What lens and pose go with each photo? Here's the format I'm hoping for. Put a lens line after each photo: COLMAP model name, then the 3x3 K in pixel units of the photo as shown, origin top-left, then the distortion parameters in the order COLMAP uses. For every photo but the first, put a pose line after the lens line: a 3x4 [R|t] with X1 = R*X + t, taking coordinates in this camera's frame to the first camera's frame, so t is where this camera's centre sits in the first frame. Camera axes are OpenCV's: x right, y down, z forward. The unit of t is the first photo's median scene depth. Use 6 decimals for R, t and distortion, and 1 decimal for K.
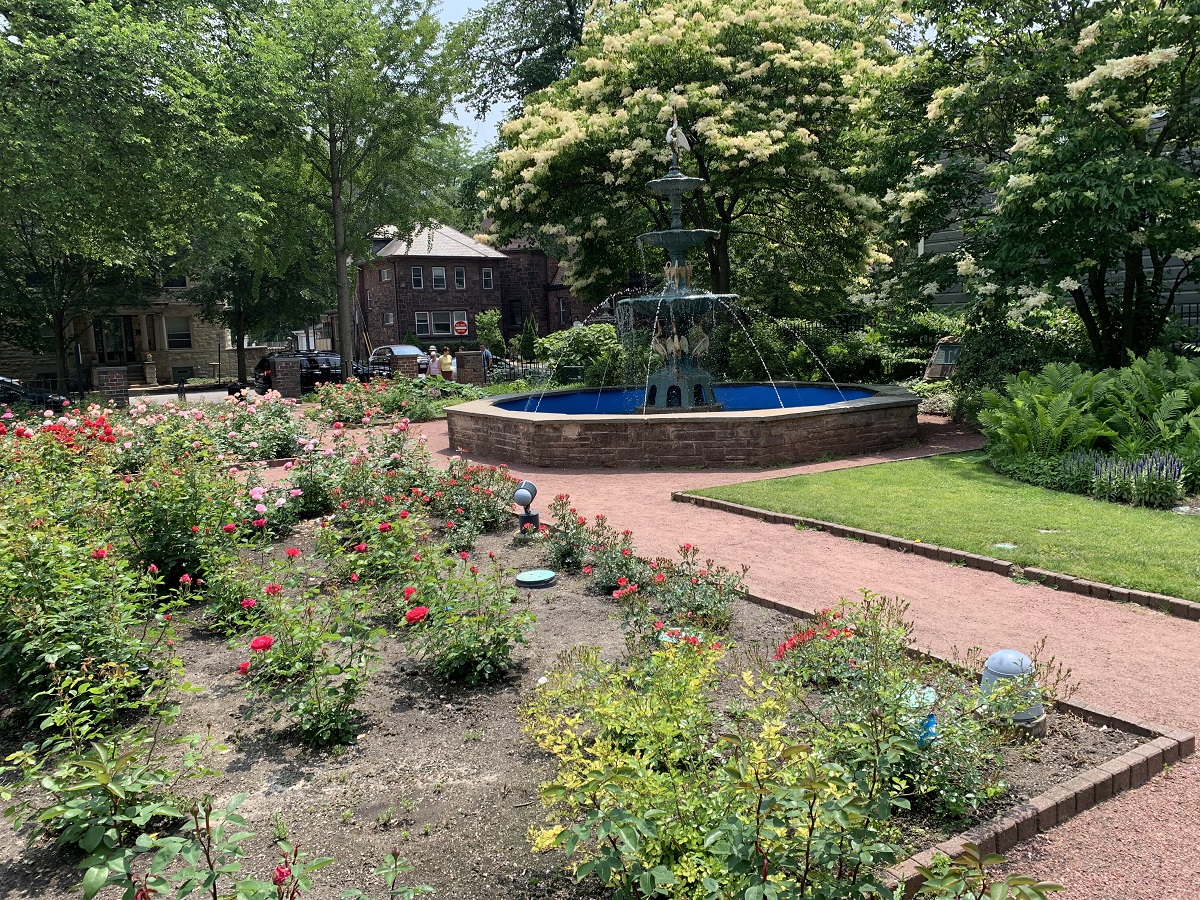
lens RADIAL K [[911.7, 0, 597.8], [0, 911.7, 440.1], [0, 0, 1]] dist [0.002377, 0.001532]
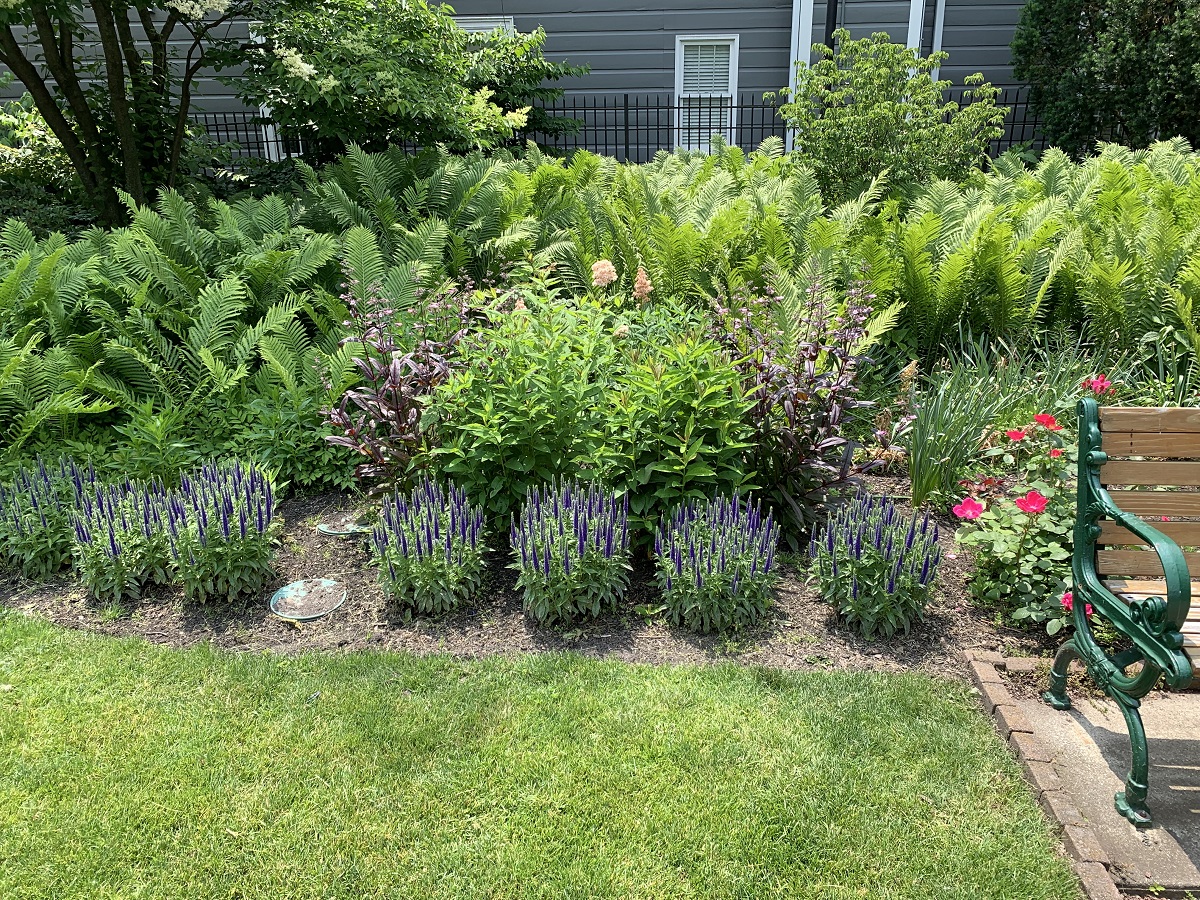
lens RADIAL K [[911.7, 0, 596.4], [0, 911.7, 455.7], [0, 0, 1]] dist [0.002377, 0.001532]
pose [[0.585179, -0.248933, 0.771749, 0.205552], [0.086310, 0.965429, 0.245961, -0.038930], [-0.806297, -0.077321, 0.586435, 0.319913]]
